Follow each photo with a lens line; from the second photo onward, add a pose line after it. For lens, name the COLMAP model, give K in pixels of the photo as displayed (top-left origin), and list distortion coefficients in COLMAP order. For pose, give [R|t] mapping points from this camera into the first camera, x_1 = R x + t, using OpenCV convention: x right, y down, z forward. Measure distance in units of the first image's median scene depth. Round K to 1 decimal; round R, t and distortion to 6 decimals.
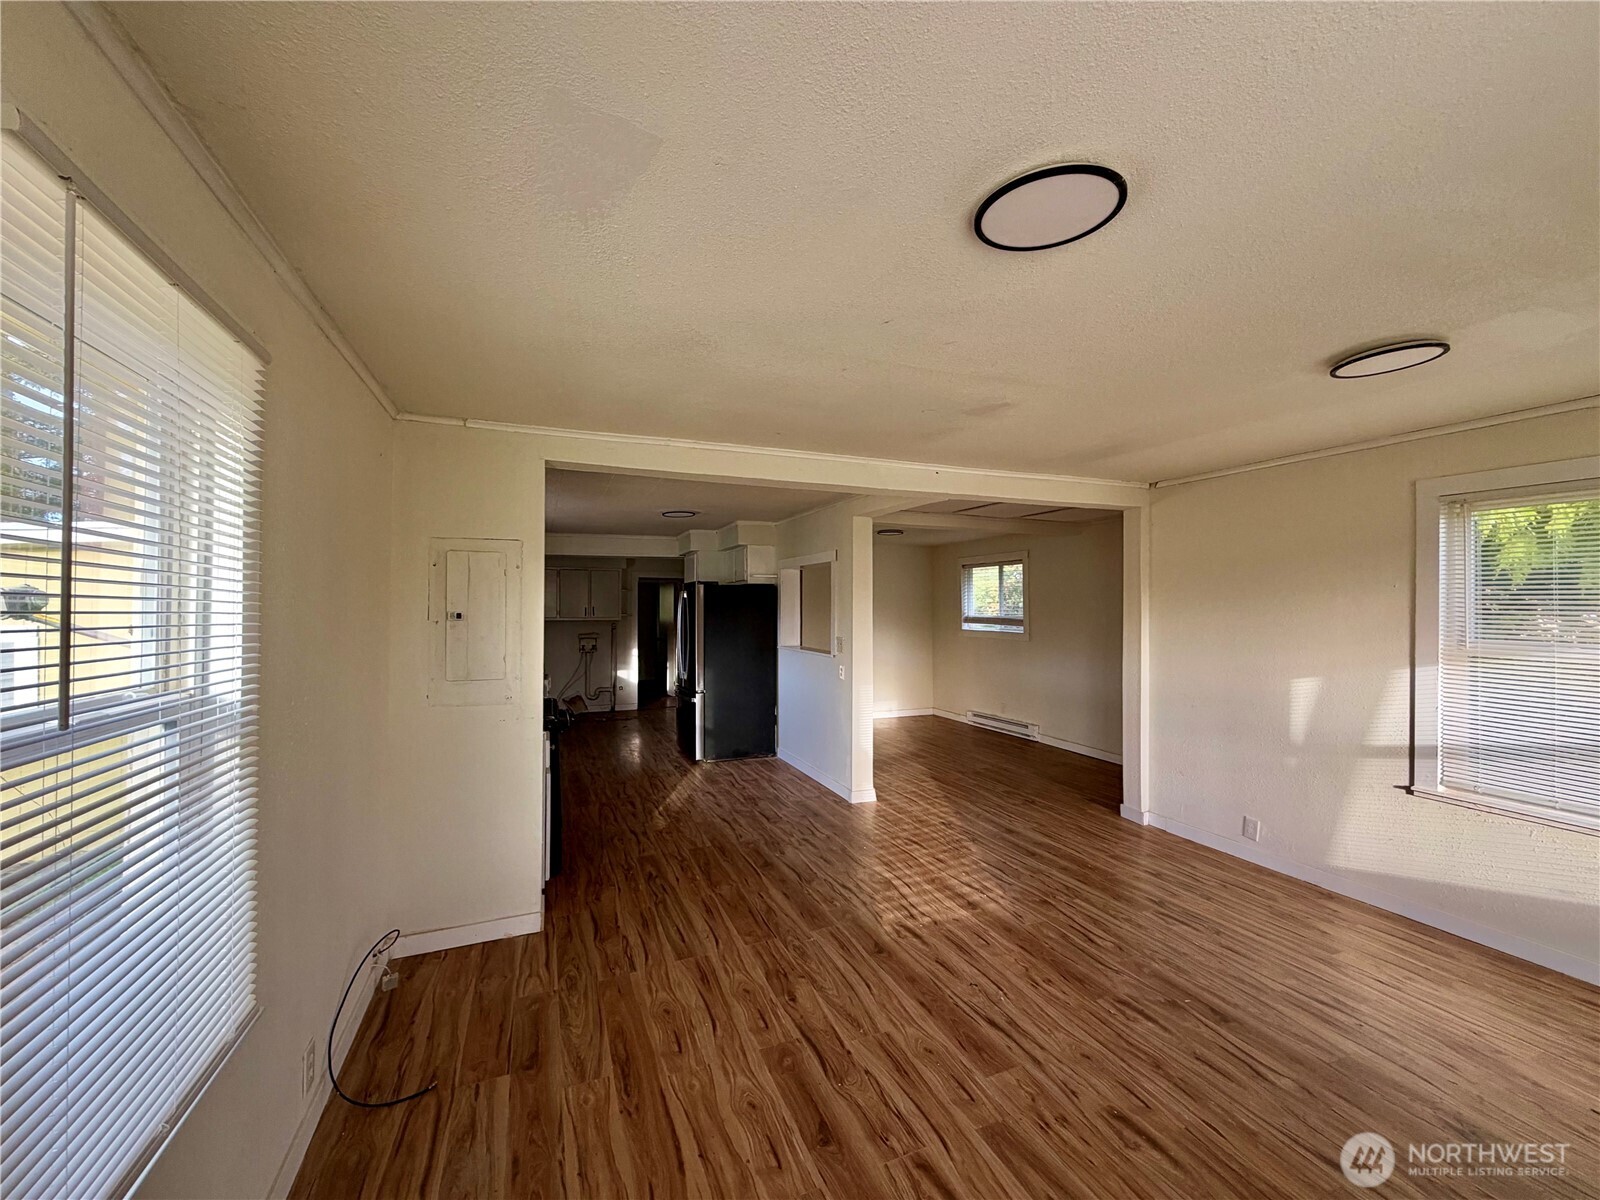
lens RADIAL K [[632.3, 0, 794.3], [0, 632.3, 601.3], [0, 0, 1]] dist [0.001930, -0.000543]
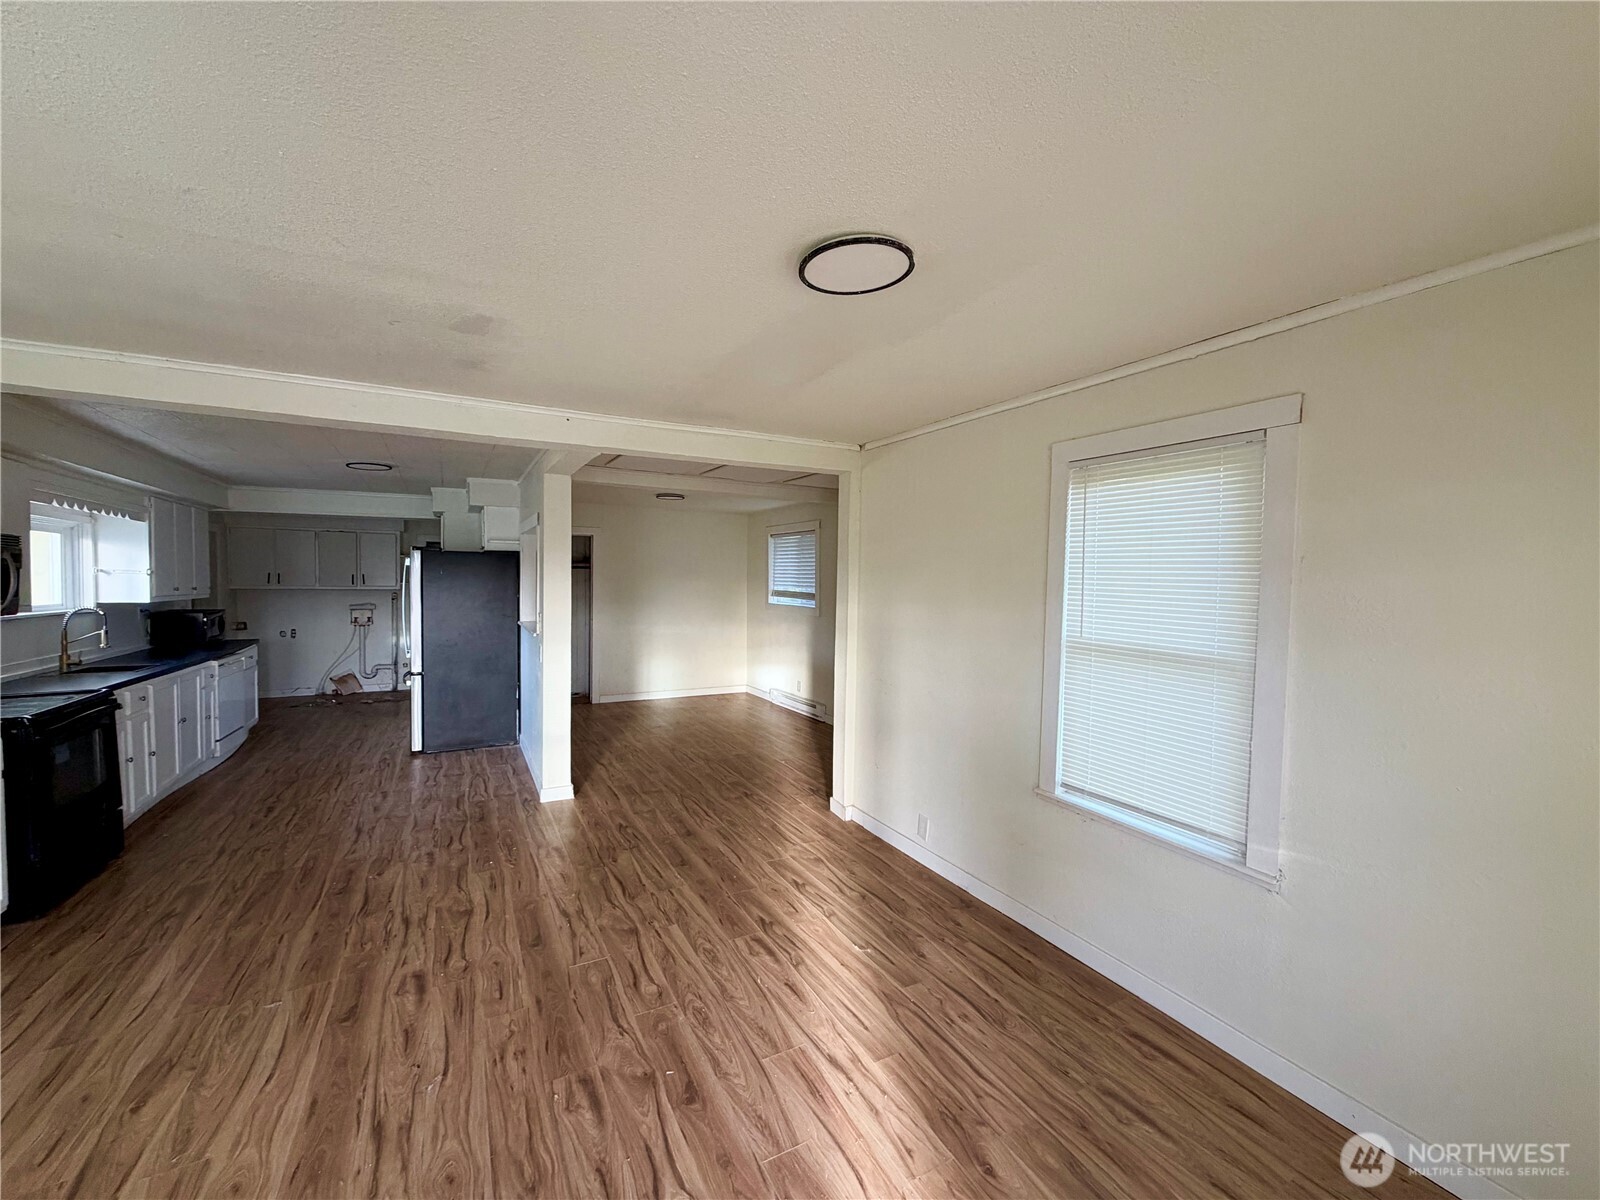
lens RADIAL K [[632.3, 0, 793.4], [0, 632.3, 602.7], [0, 0, 1]] dist [0.001930, -0.000543]
pose [[0.993678, 0.008267, 0.111962, 0.496937], [-0.013966, 0.998641, 0.050212, -0.010383], [-0.111394, -0.051458, 0.992443, 0.149920]]
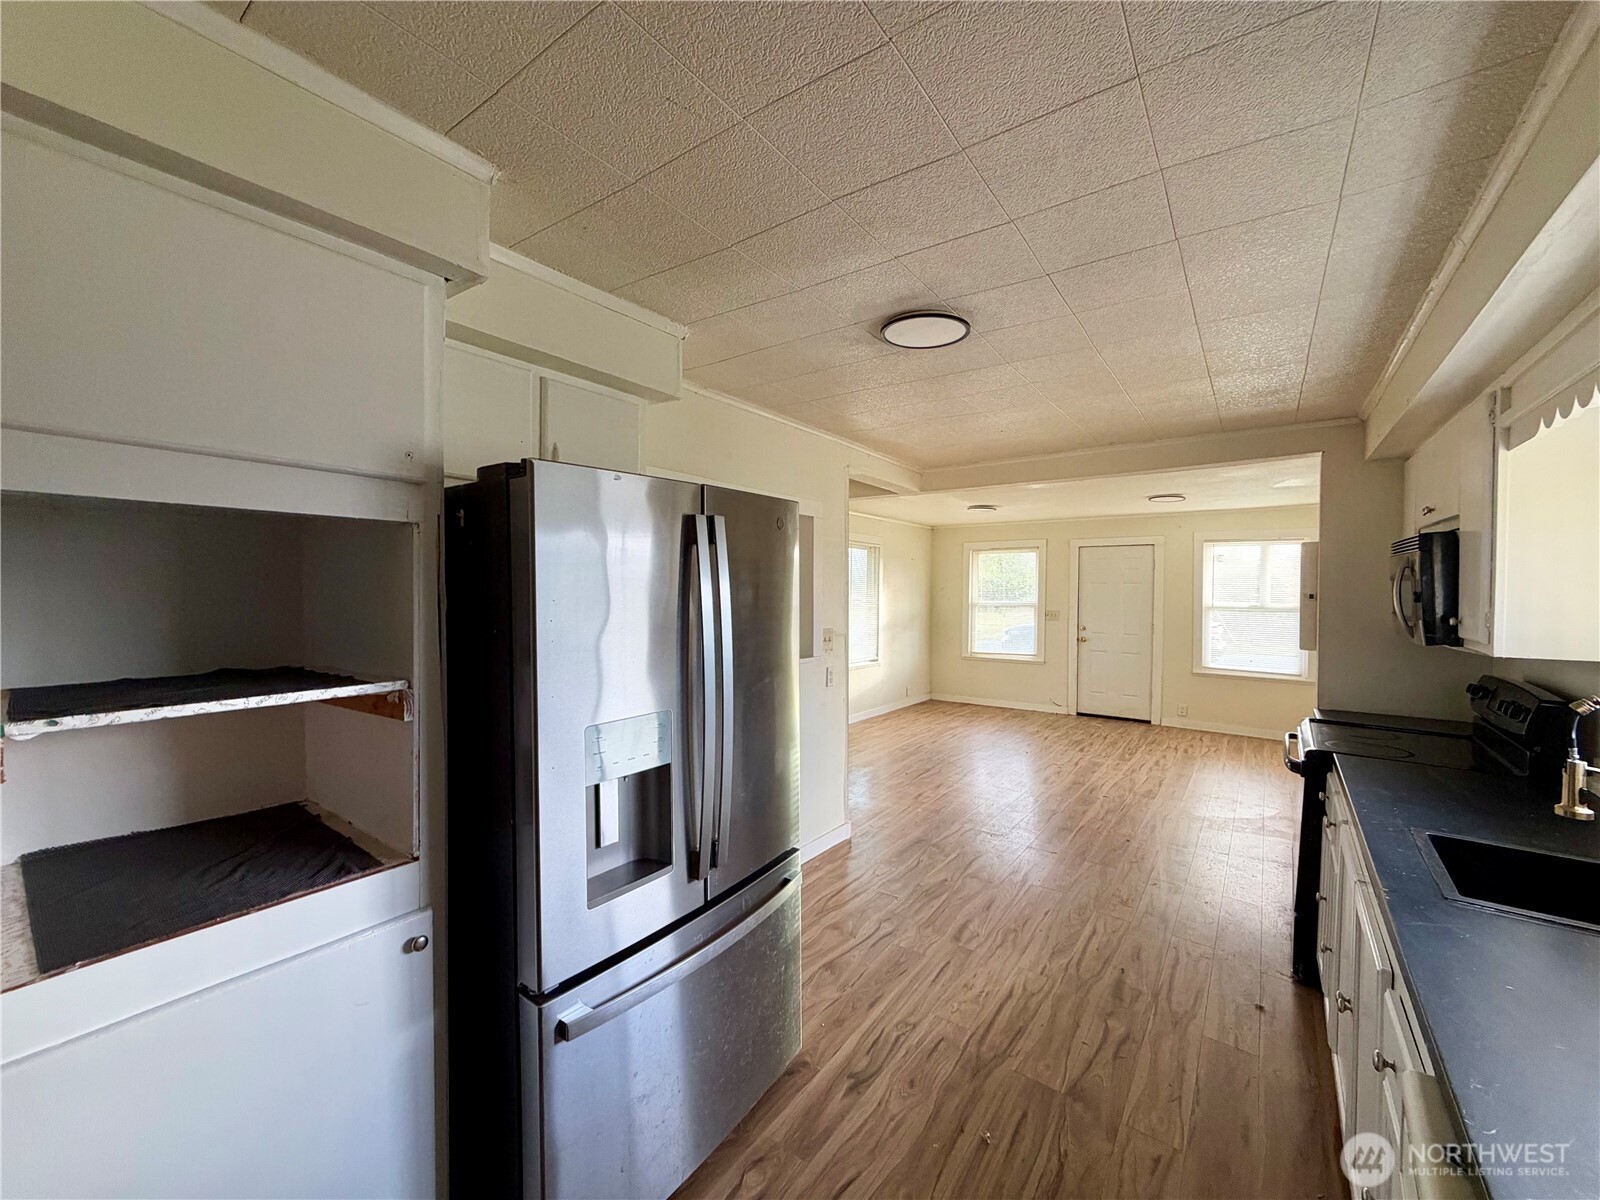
lens RADIAL K [[632.3, 0, 798.5], [0, 632.3, 594.5], [0, 0, 1]] dist [0.001930, -0.000543]
pose [[-0.524095, -0.010920, 0.851590, -0.796424], [-0.014214, 0.999891, 0.004074, 0.023919], [-0.851541, -0.009969, -0.524193, 2.163519]]
